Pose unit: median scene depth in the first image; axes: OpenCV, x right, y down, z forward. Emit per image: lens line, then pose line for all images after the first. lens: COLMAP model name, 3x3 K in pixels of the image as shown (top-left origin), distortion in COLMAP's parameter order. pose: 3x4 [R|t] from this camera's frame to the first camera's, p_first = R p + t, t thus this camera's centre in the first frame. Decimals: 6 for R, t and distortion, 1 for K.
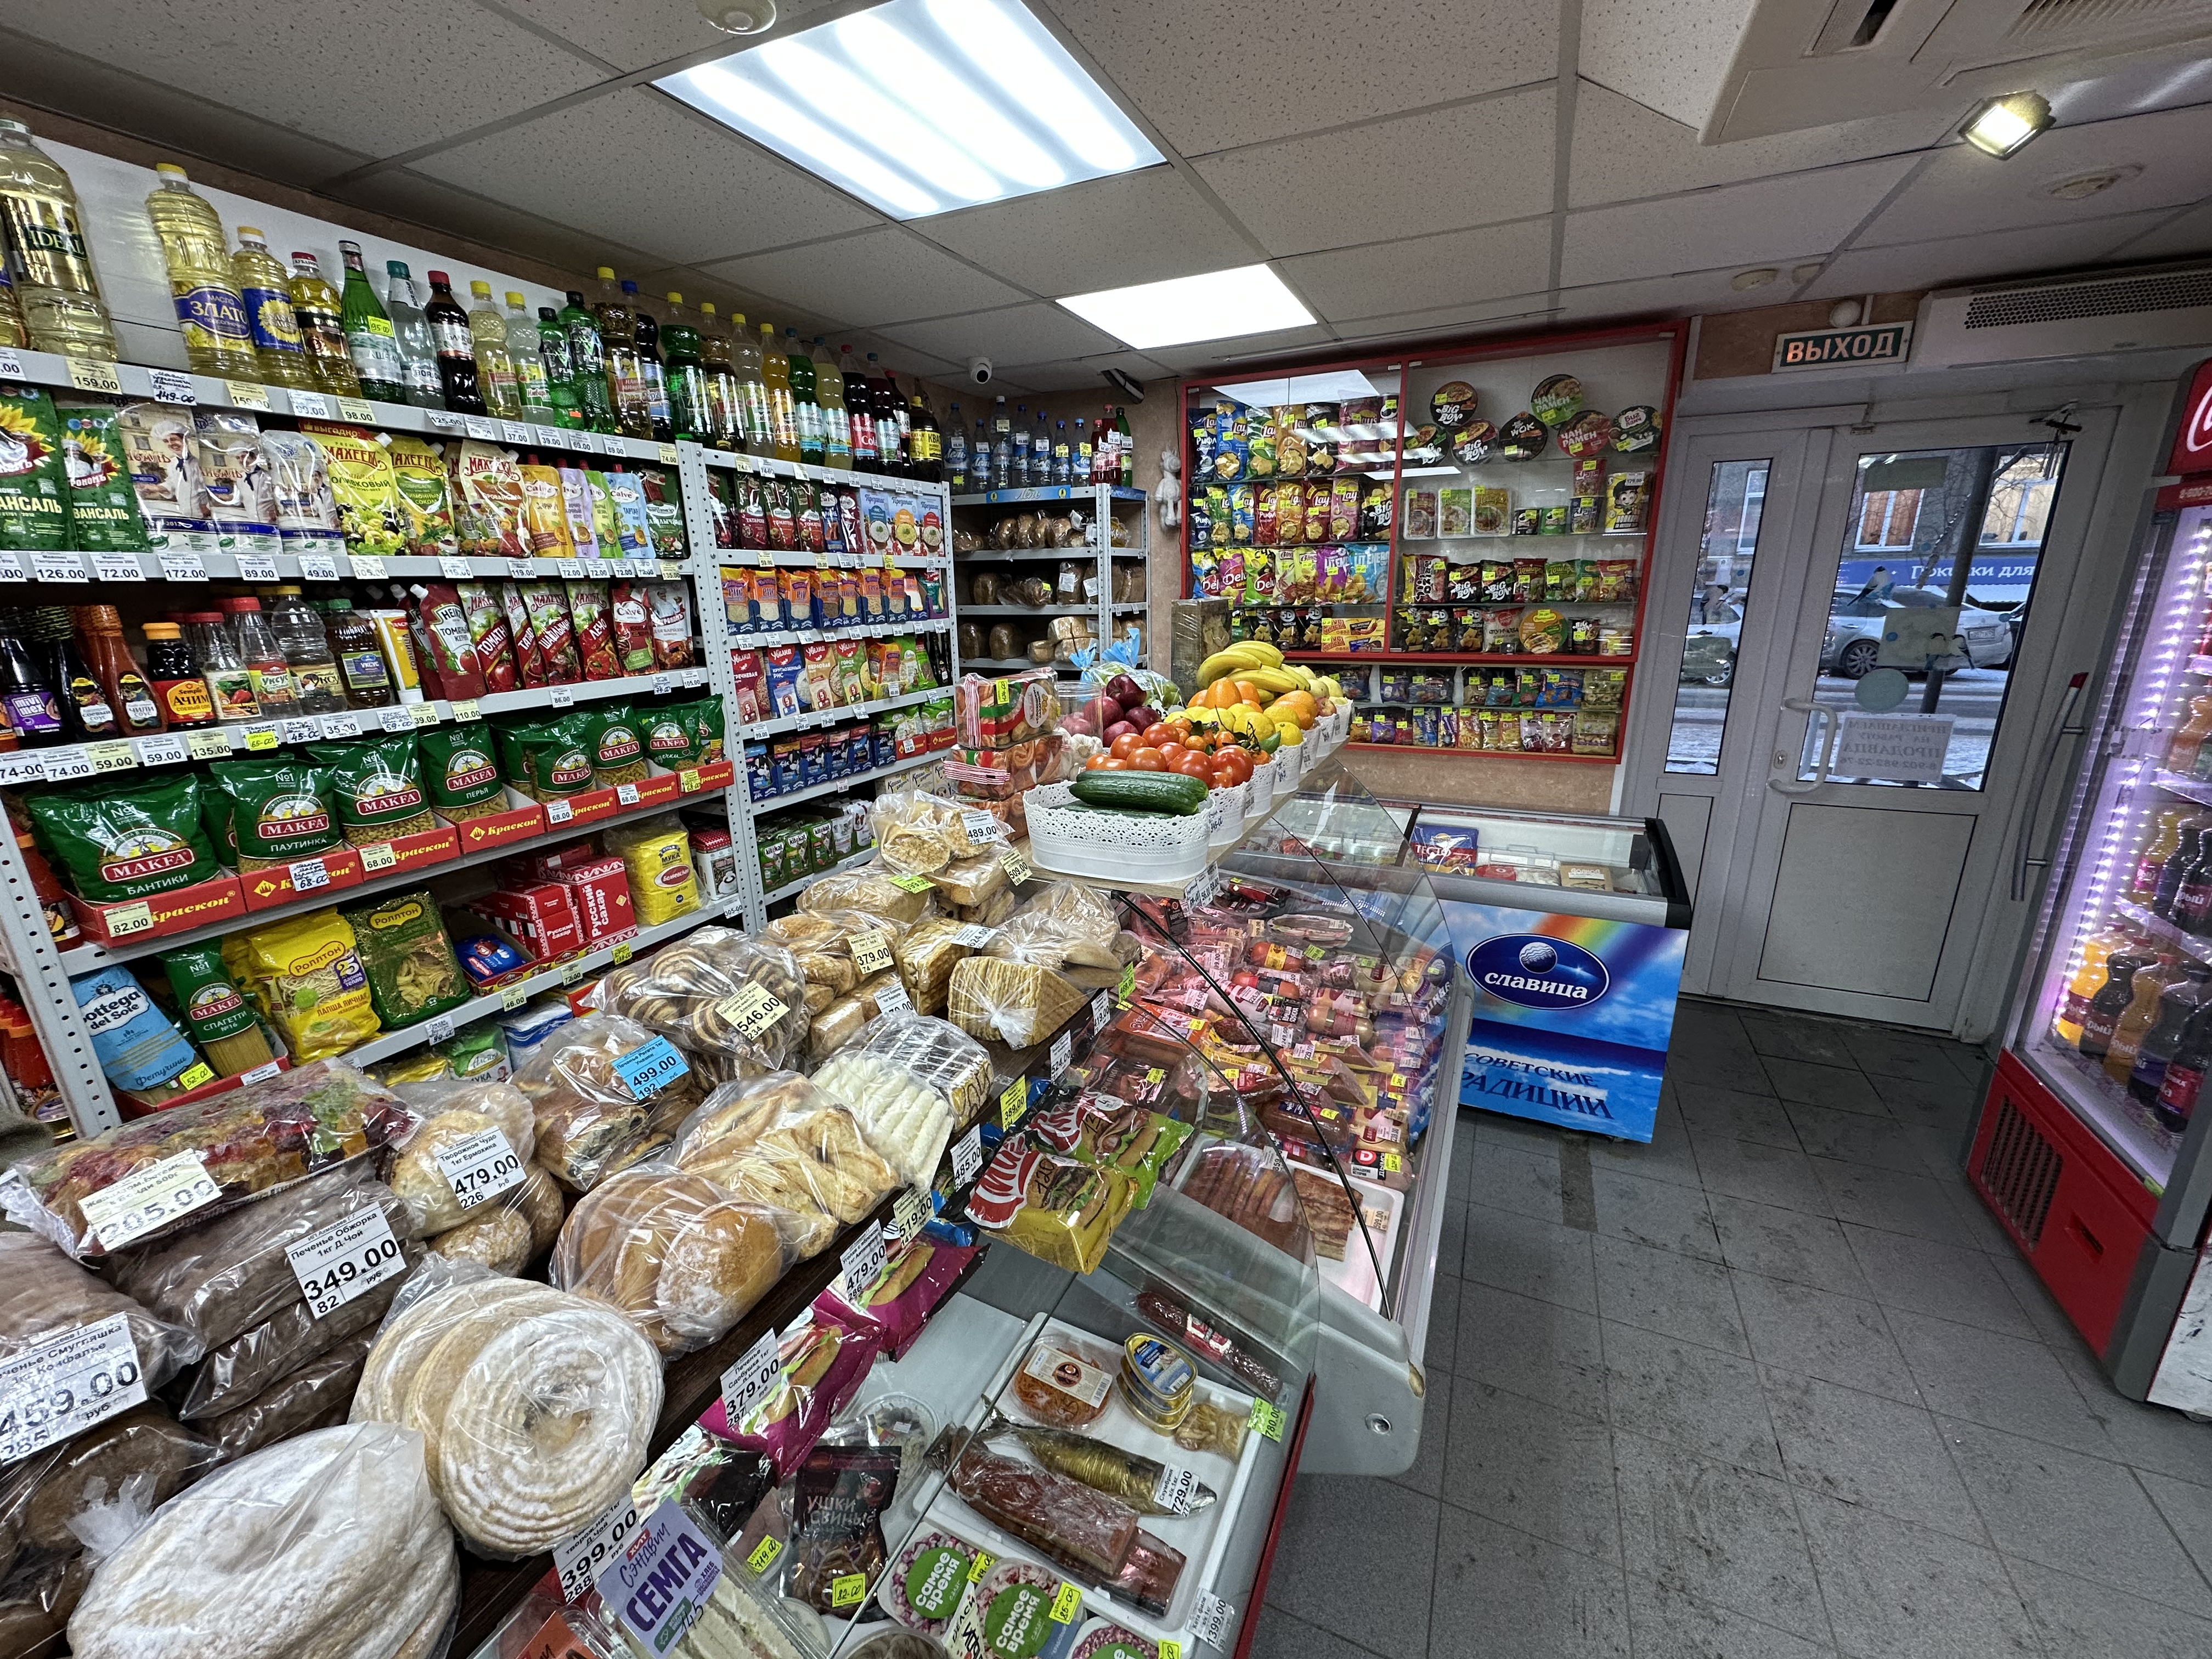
lens RADIAL K [[876.2, 0, 1106.0], [0, 876.2, 829.5], [0, 0, 1]] dist [-0.002811, 0.000482]
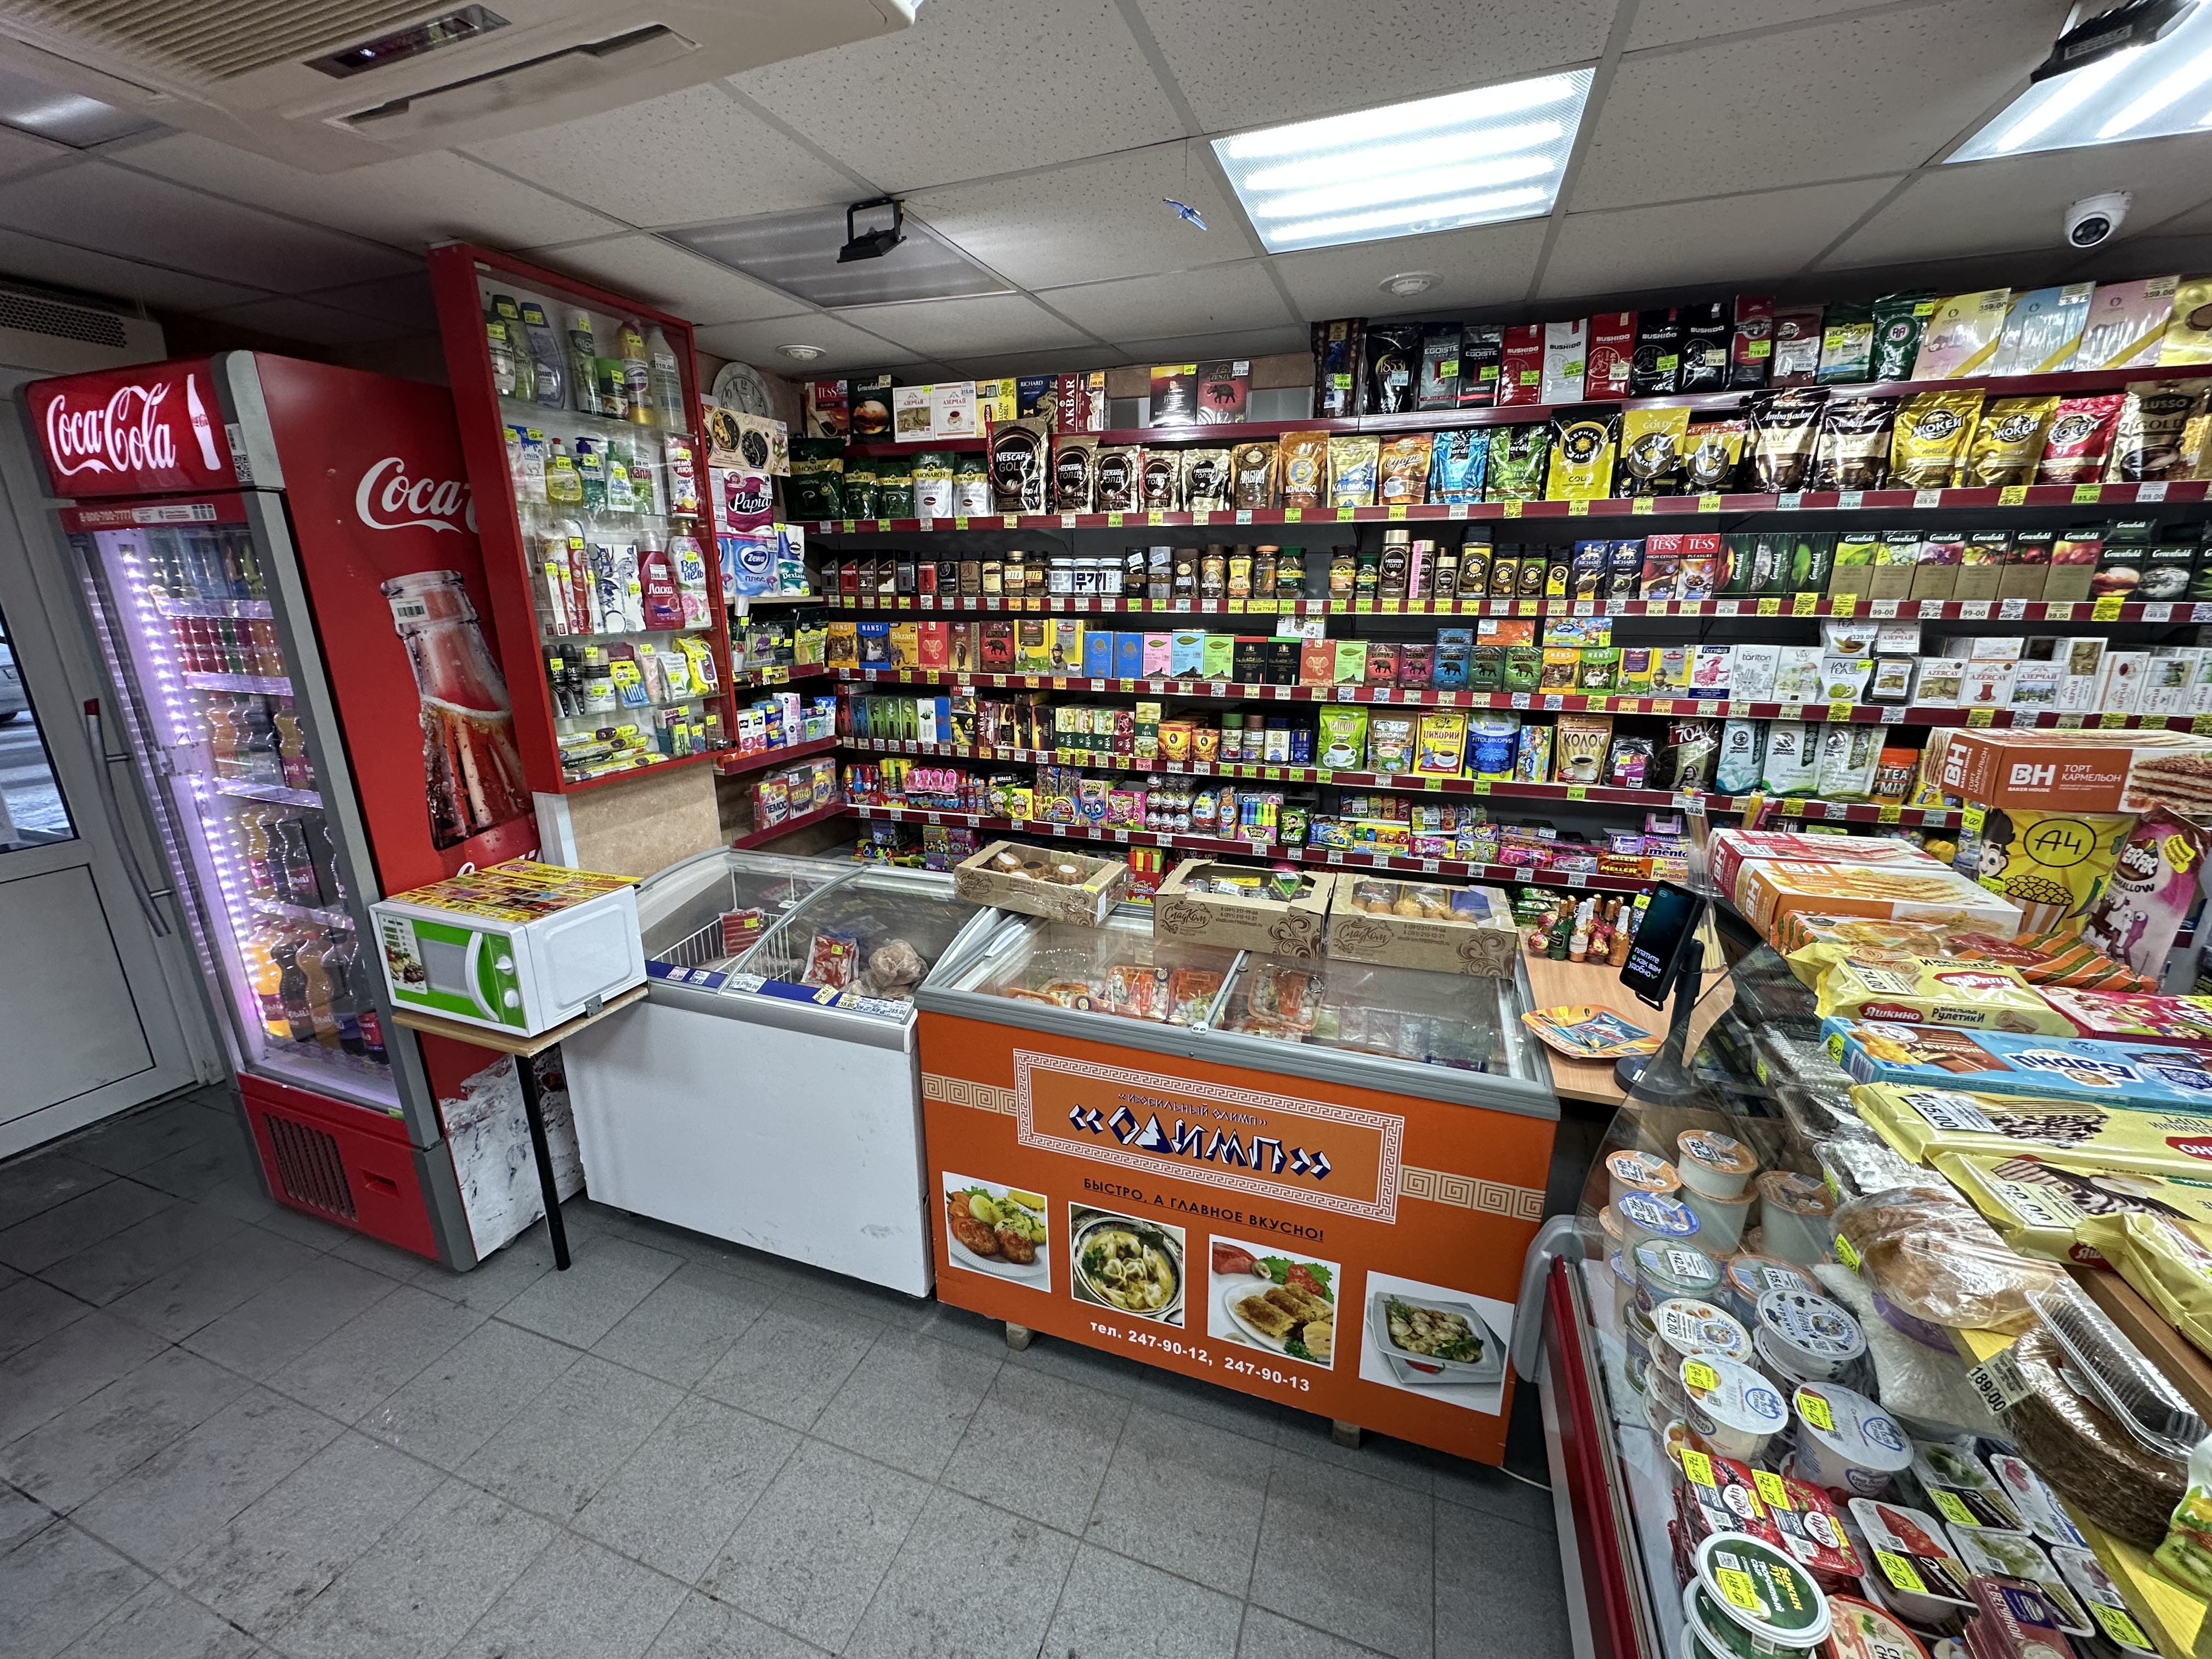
lens RADIAL K [[876.2, 0, 1106.0], [0, 876.2, 829.5], [0, 0, 1]] dist [-0.002811, 0.000482]
pose [[-0.083034, -0.247703, 0.965271, 0.063128], [0.279937, 0.923817, 0.261146, 0.012683], [-0.956421, 0.291899, -0.007367, -0.013806]]
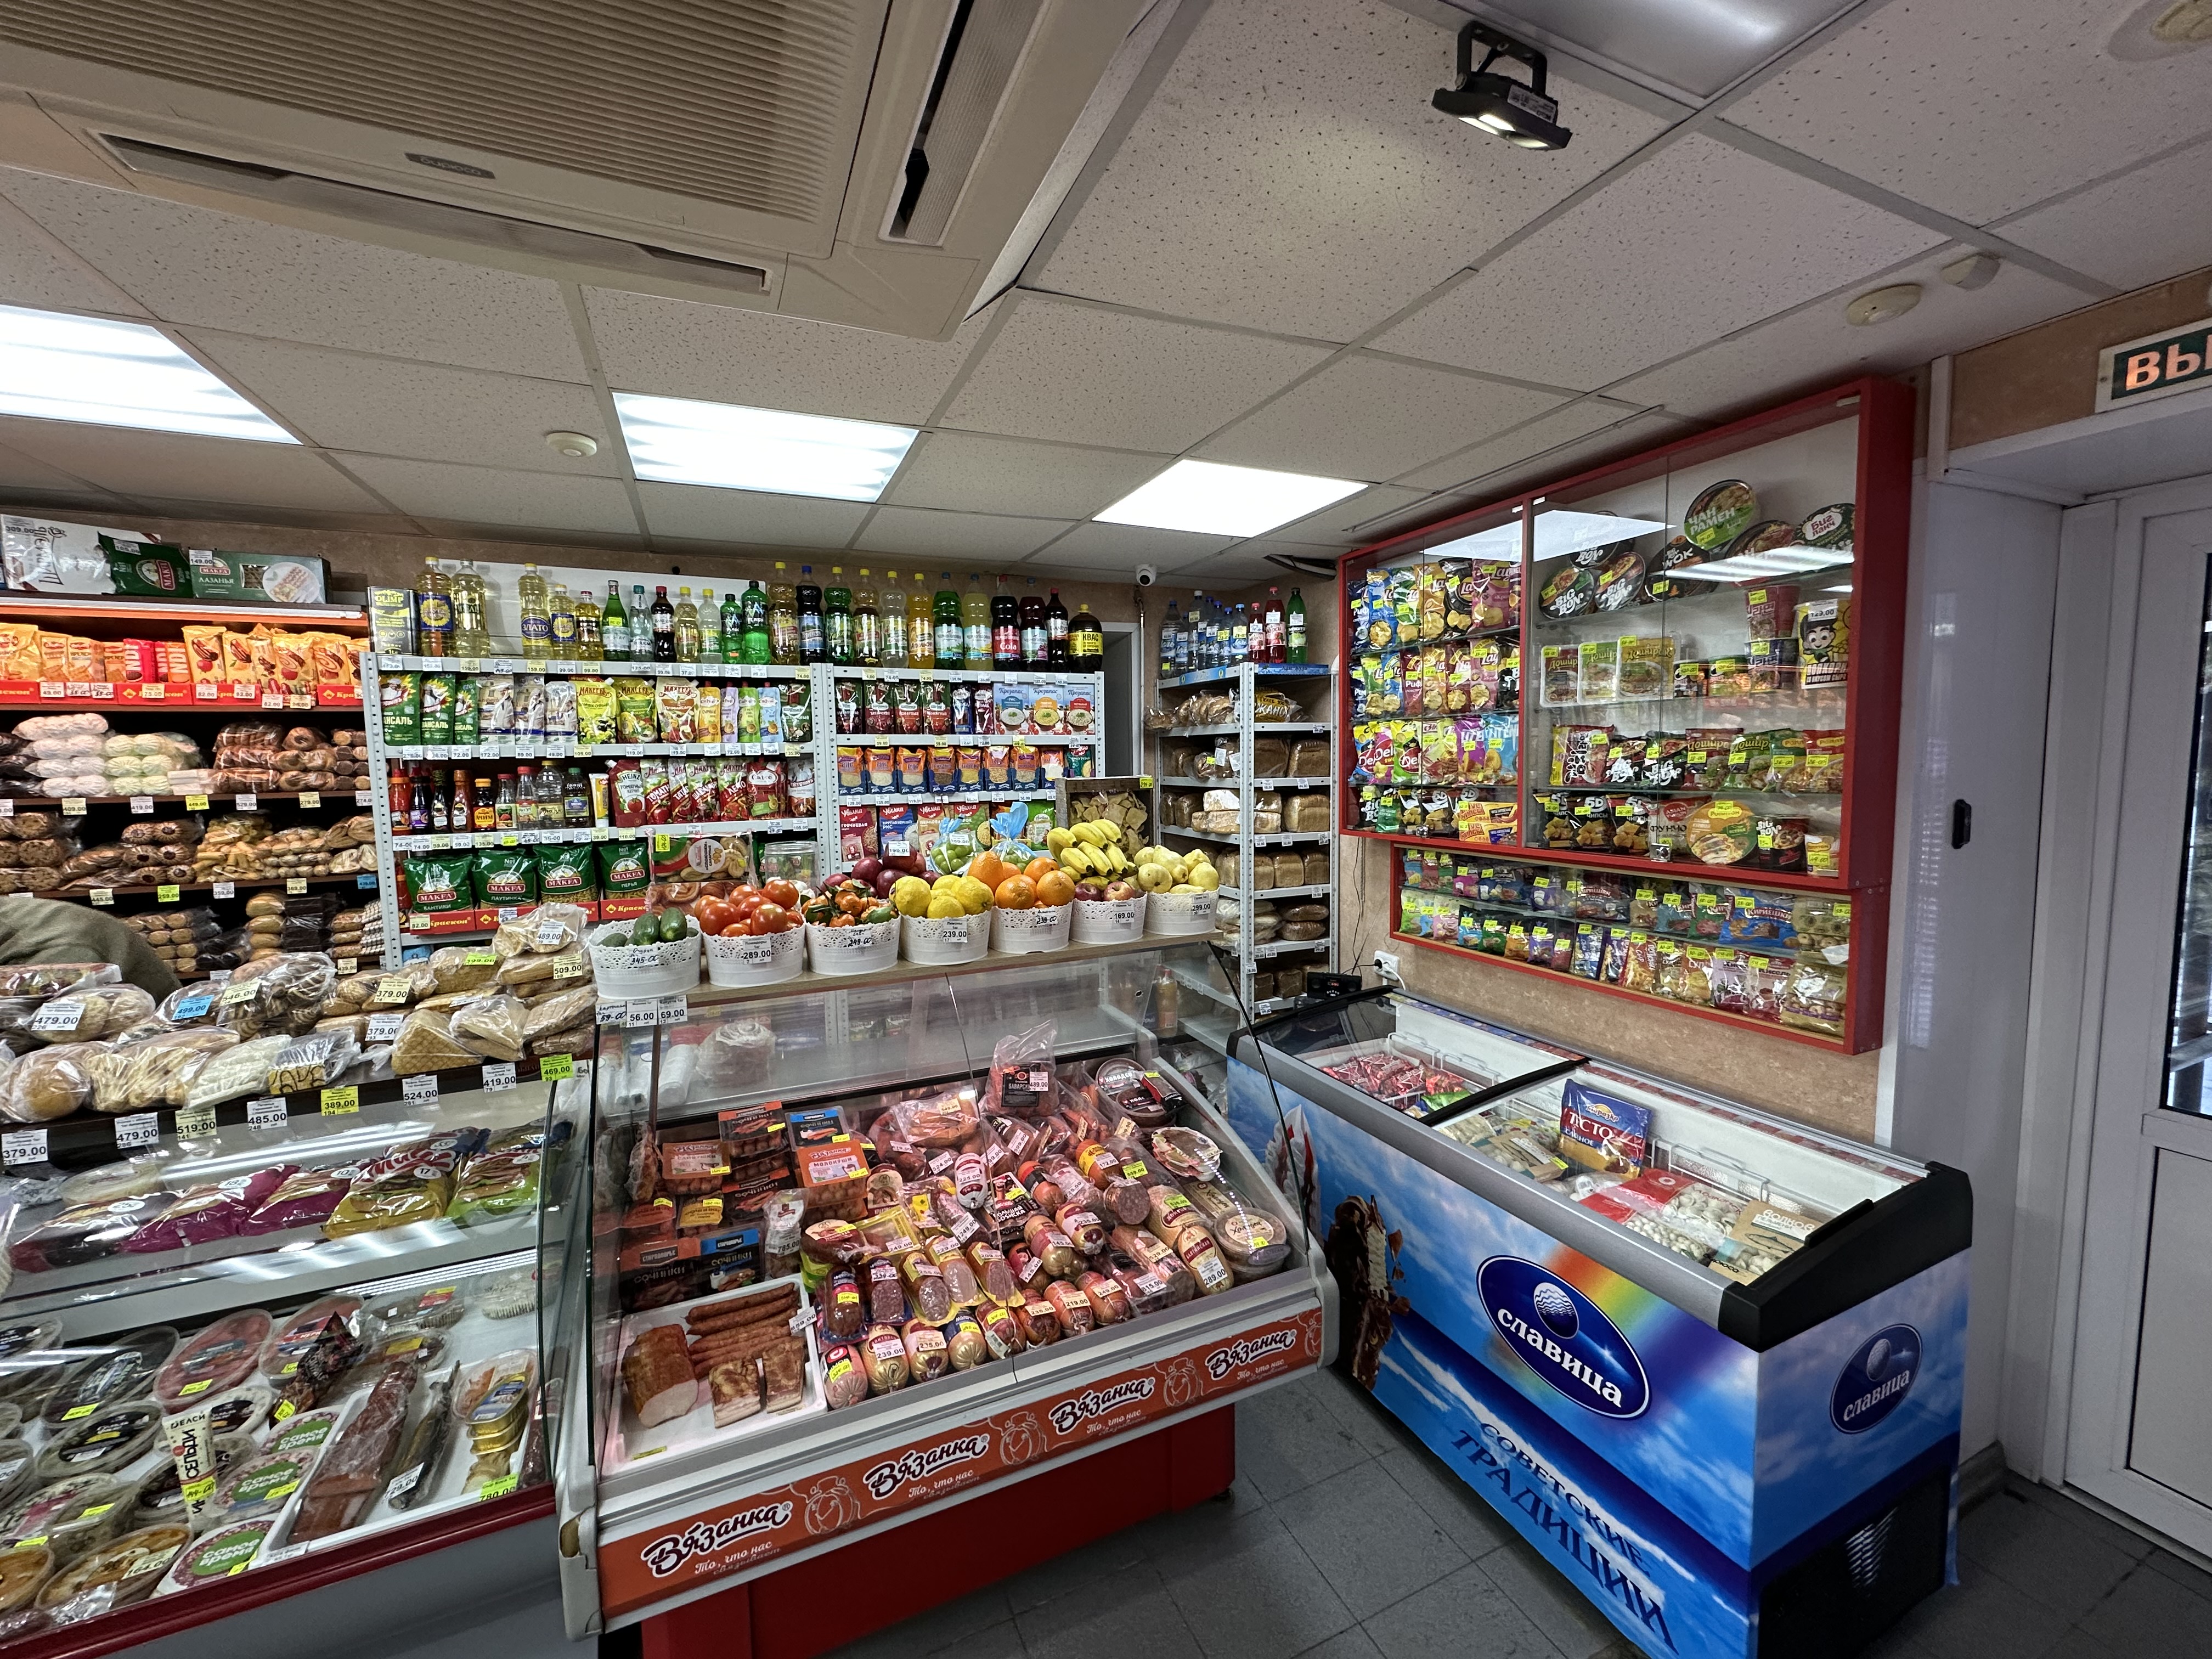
lens RADIAL K [[876.2, 0, 1106.0], [0, 876.2, 829.5], [0, 0, 1]] dist [-0.002811, 0.000482]
pose [[0.753695, 0.060528, -0.654431, 0.752340], [-0.177988, 0.977338, -0.114592, -0.085005], [0.632664, 0.202849, 0.747388, 0.247539]]
